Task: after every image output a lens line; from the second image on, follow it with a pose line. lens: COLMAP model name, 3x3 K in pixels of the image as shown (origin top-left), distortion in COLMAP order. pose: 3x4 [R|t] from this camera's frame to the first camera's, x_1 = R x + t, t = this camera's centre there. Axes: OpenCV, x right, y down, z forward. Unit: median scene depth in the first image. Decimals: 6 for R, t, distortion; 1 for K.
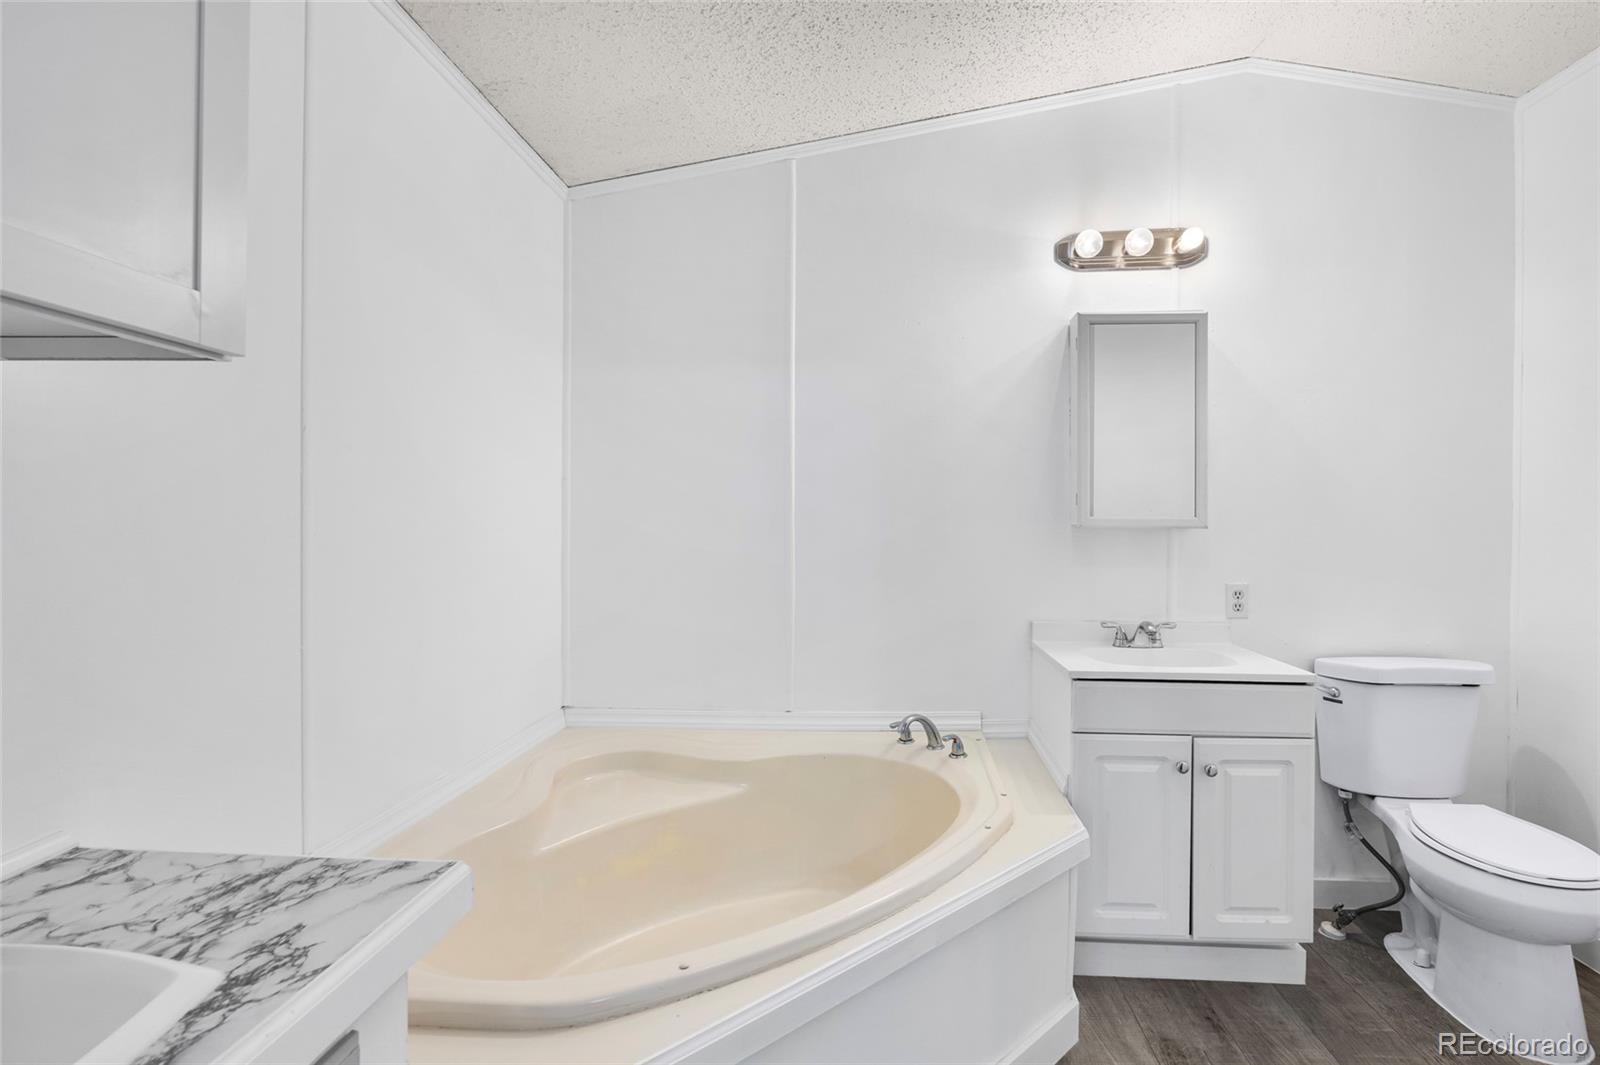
lens RADIAL K [[713.0, 0, 803.8], [0, 713.0, 526.1], [0, 0, 1]] dist [-0.007880, 0.001200]
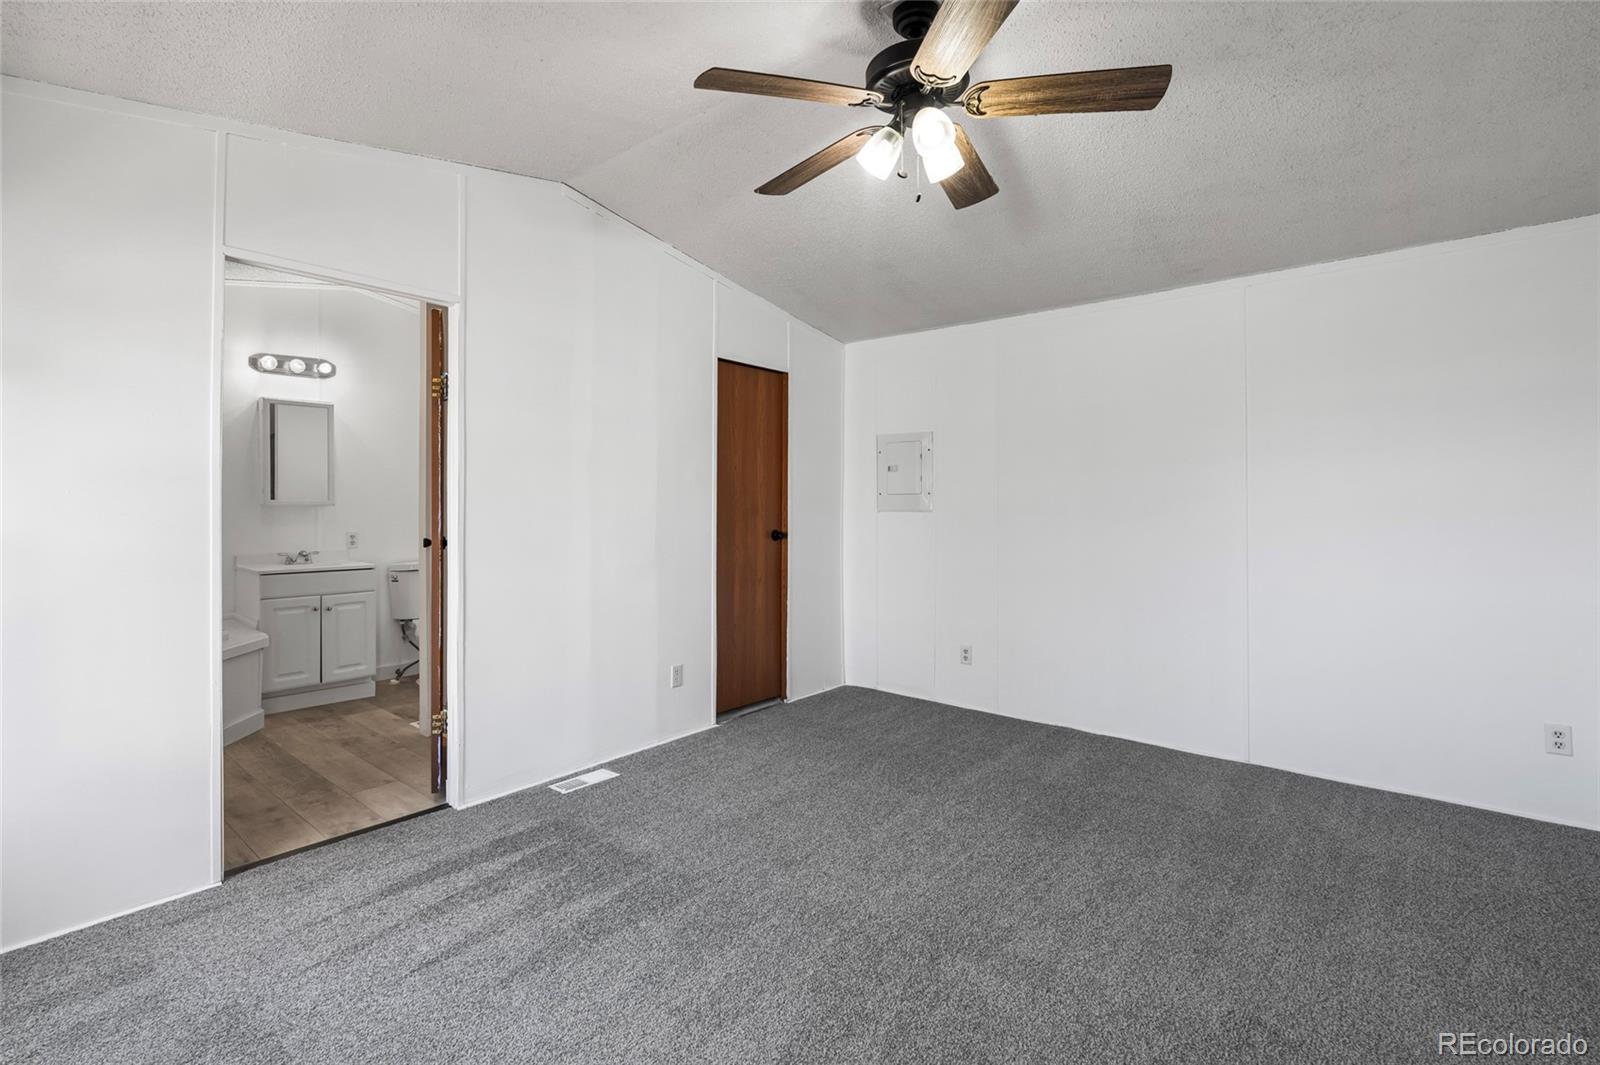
lens RADIAL K [[713.0, 0, 796.1], [0, 713.0, 509.3], [0, 0, 1]] dist [-0.007880, 0.001200]
pose [[0.550139, -0.006119, 0.835051, -0.451812], [0.007949, 0.999966, 0.002090, 0.020146], [-0.835035, 0.005487, 0.550169, -1.329702]]
